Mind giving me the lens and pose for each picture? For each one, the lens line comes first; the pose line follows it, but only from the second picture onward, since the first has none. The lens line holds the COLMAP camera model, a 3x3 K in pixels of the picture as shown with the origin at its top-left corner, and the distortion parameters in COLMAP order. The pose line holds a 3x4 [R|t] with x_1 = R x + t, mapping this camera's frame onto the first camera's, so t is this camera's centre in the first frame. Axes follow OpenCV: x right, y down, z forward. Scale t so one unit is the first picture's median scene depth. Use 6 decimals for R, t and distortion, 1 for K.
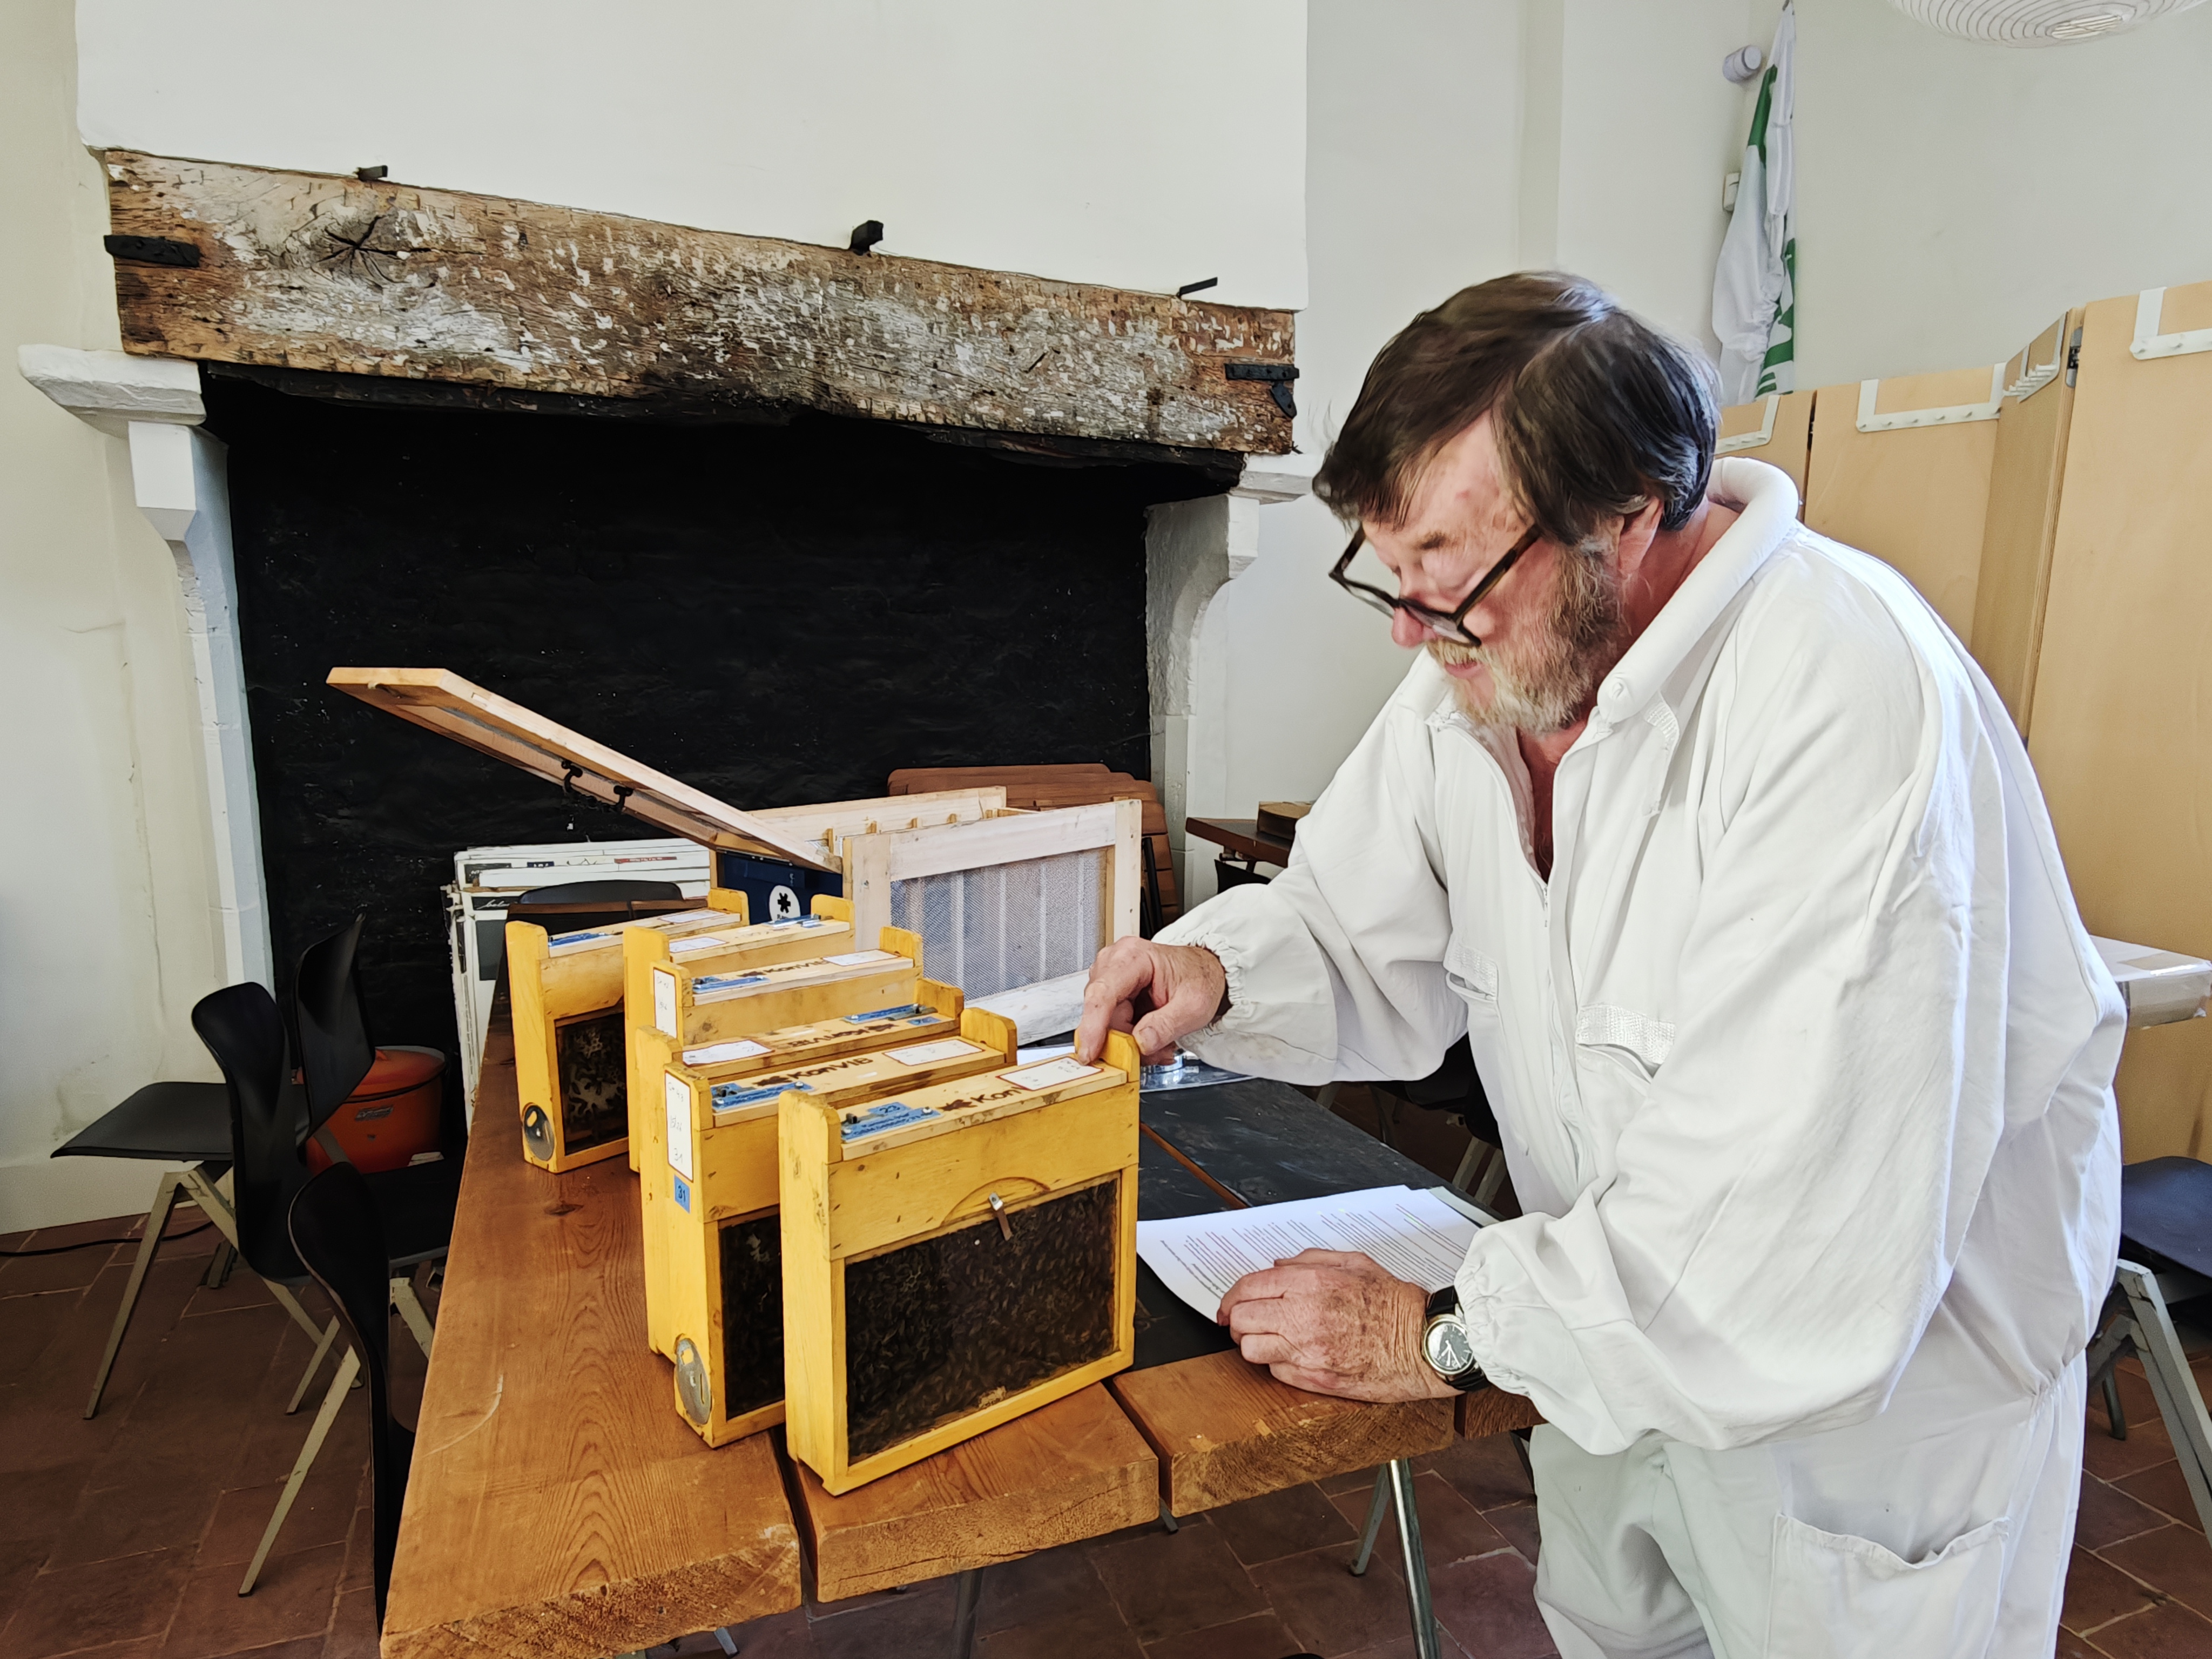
lens RADIAL K [[1417.9, 0, 1104.7], [0, 1417.9, 894.9], [0, 0, 1]] dist [-0.032234, 0.050858]
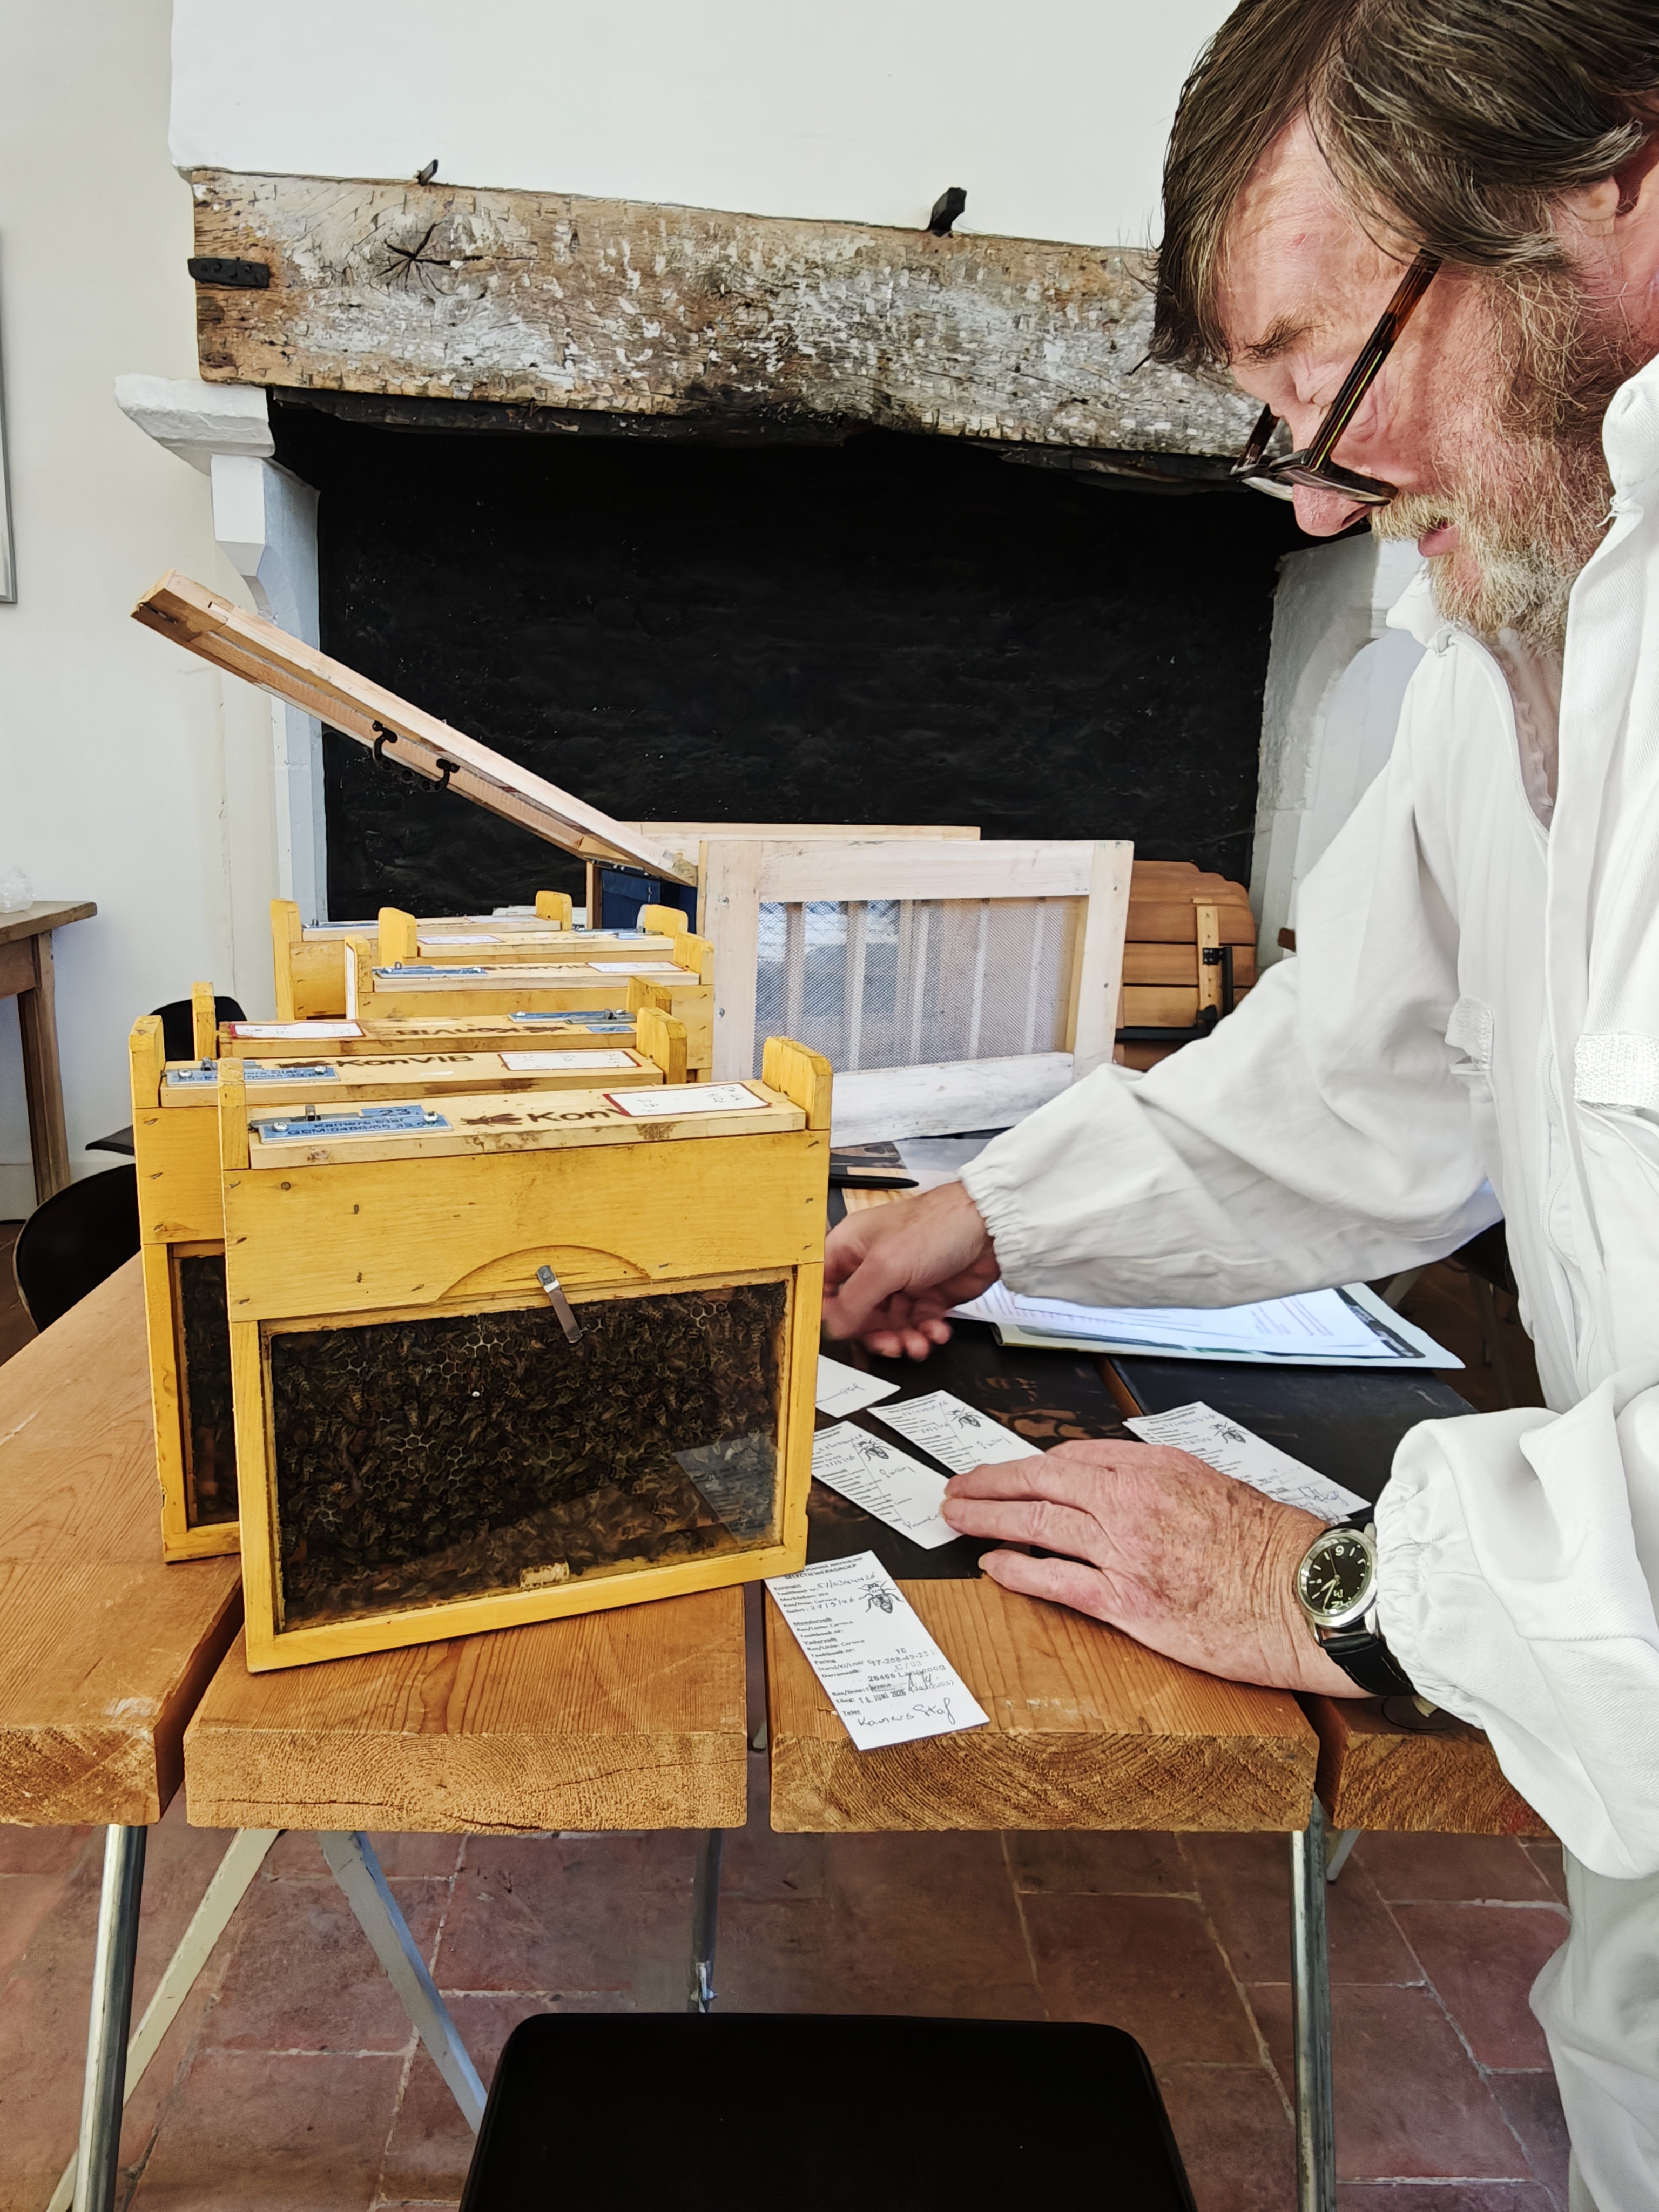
lens RADIAL K [[1417.9, 0, 749.8], [0, 1417.9, 1116.2], [0, 0, 1]] dist [-0.032234, 0.050858]
pose [[0.938875, 0.111729, -0.325624, 0.063426], [-0.091172, 0.992794, 0.077773, 0.026512], [0.331967, -0.043332, 0.942295, 0.133937]]
